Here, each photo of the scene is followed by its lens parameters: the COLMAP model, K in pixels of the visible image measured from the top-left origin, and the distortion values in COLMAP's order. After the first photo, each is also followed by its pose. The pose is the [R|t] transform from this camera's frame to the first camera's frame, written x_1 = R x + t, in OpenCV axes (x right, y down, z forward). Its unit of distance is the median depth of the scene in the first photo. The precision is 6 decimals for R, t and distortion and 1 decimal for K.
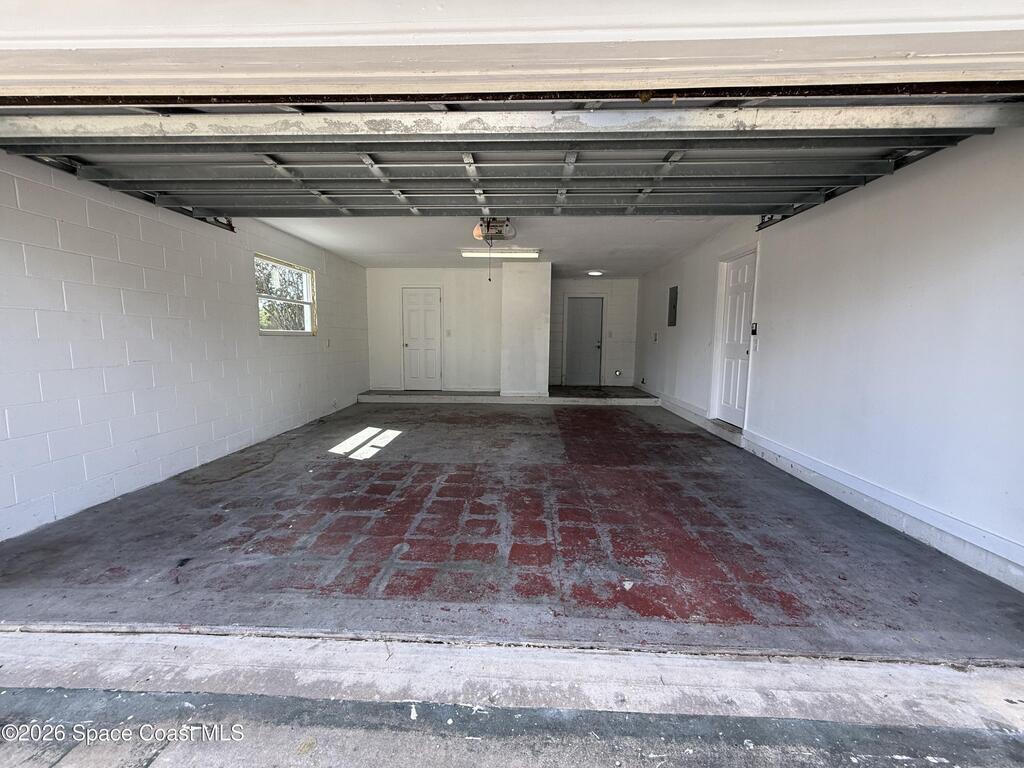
lens RADIAL K [[408.7, 0, 511.3], [0, 408.7, 383.7], [0, 0, 1]] dist [0.000029, 0.000578]
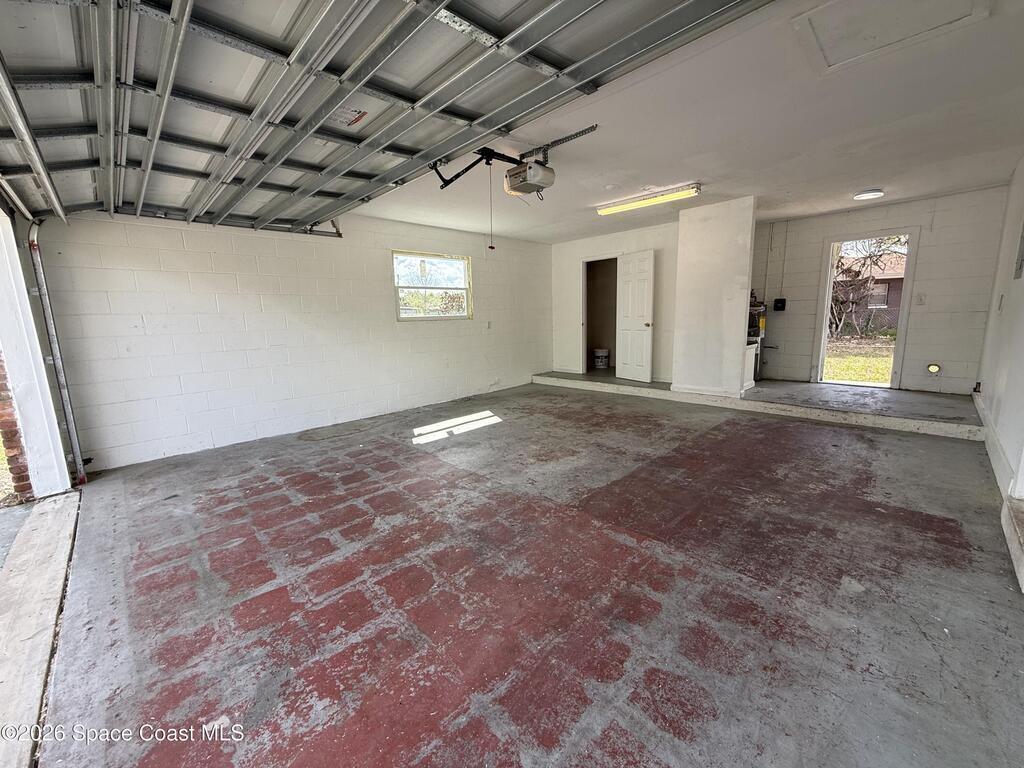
lens RADIAL K [[408.7, 0, 509.2], [0, 408.7, 383.2], [0, 0, 1]] dist [0.000029, 0.000578]
pose [[0.722930, 0.085443, -0.685618, 0.688283], [-0.043308, 0.995976, 0.078455, -0.076691], [0.689563, -0.027024, 0.723722, 0.586927]]
